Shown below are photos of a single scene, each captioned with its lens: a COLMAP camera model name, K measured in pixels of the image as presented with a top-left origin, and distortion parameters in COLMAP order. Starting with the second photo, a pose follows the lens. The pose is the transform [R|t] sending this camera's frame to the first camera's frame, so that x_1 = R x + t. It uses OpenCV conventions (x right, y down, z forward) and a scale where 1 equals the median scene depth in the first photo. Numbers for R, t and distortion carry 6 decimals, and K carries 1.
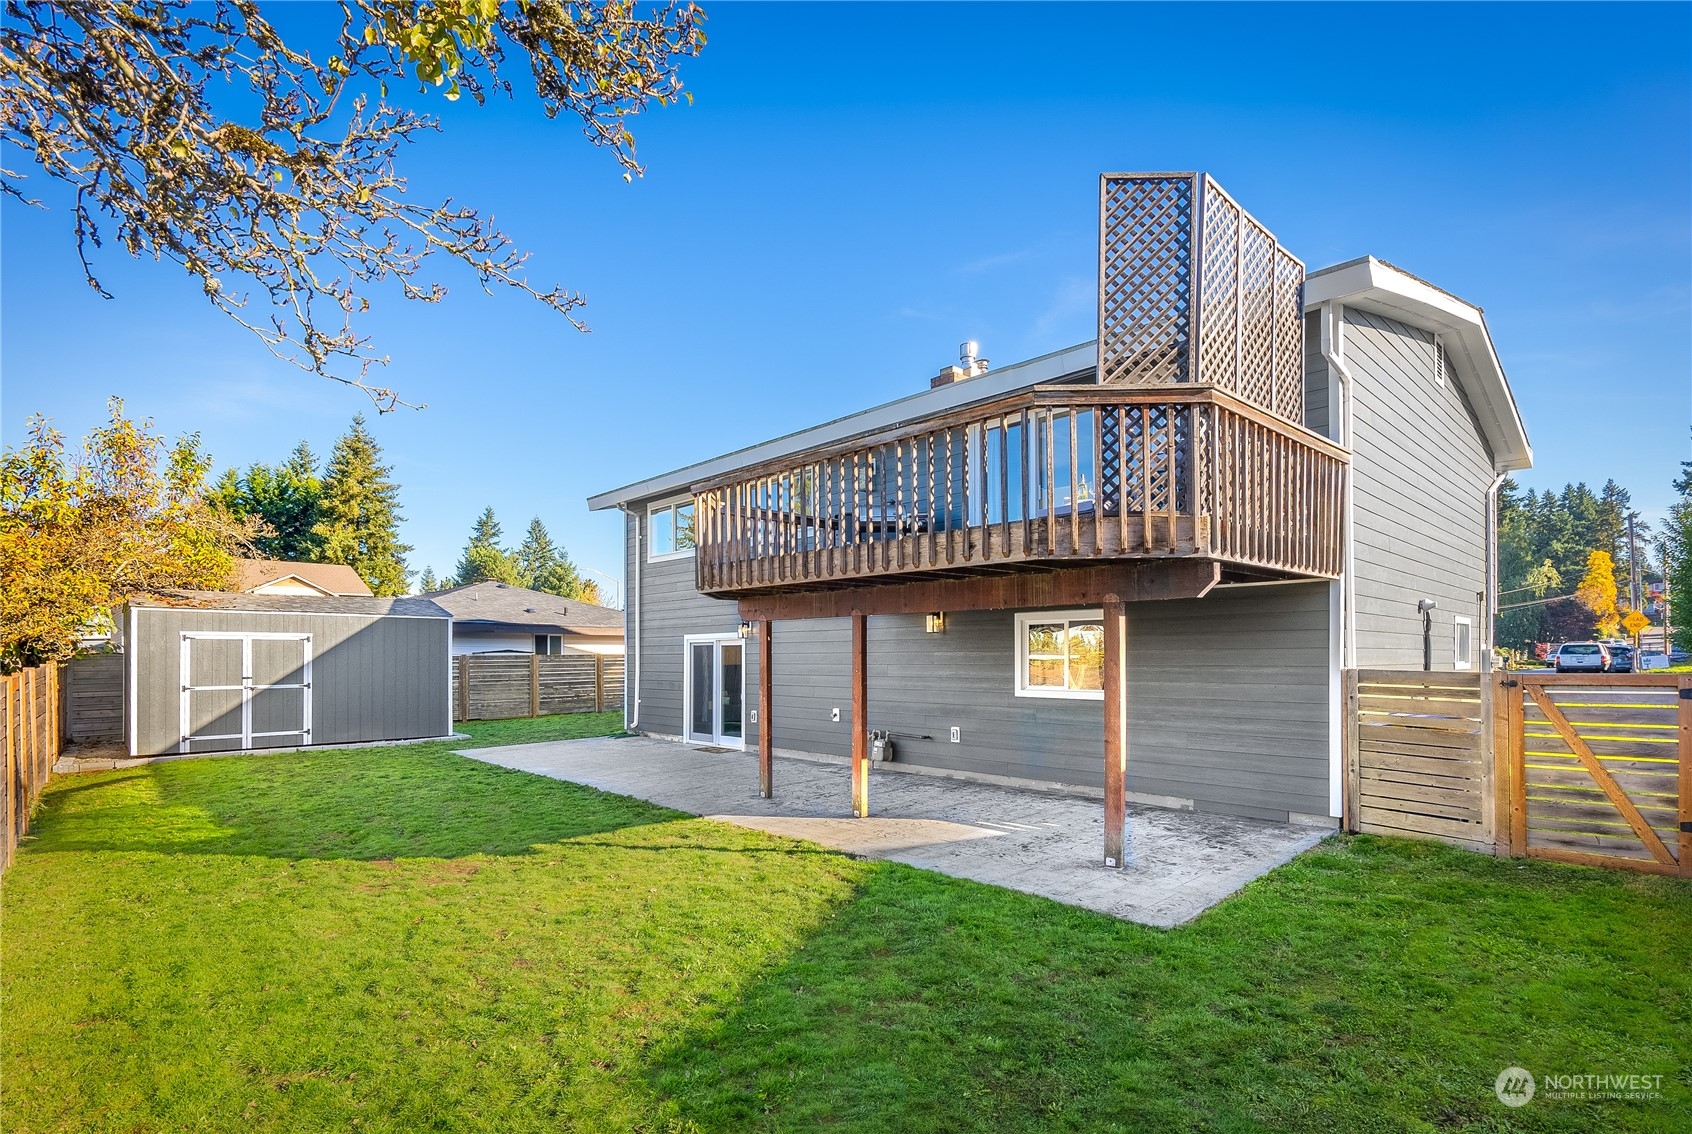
lens RADIAL K [[818.1, 0, 840.0], [0, 818.1, 677.8], [0, 0, 1]] dist [0.002116, -0.000182]
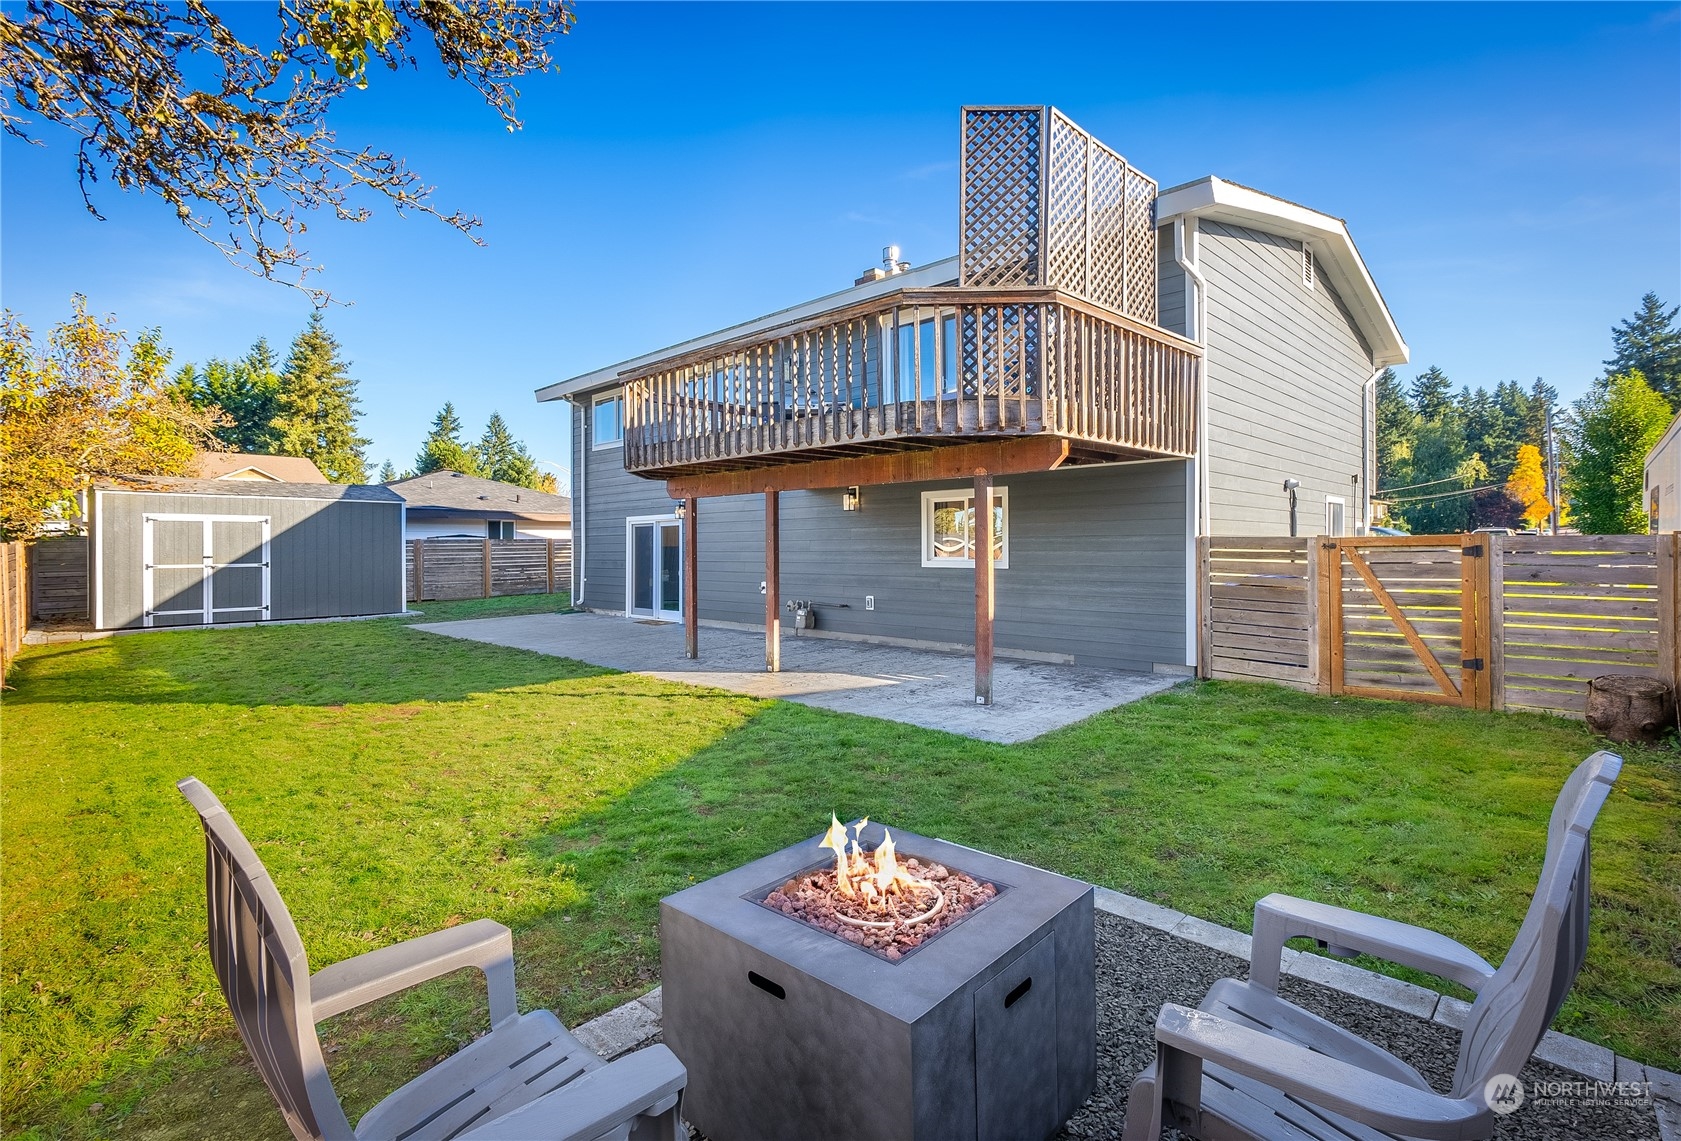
lens RADIAL K [[809.2, 0, 840.5], [0, 809.2, 570.5], [0, 0, 1]] dist [-0.001123, 0.000901]
pose [[0.999184, -0.009253, 0.039325, 0.079142], [0.009381, 0.999951, -0.003078, 0.038542], [-0.039295, 0.003444, 0.999222, -0.116071]]
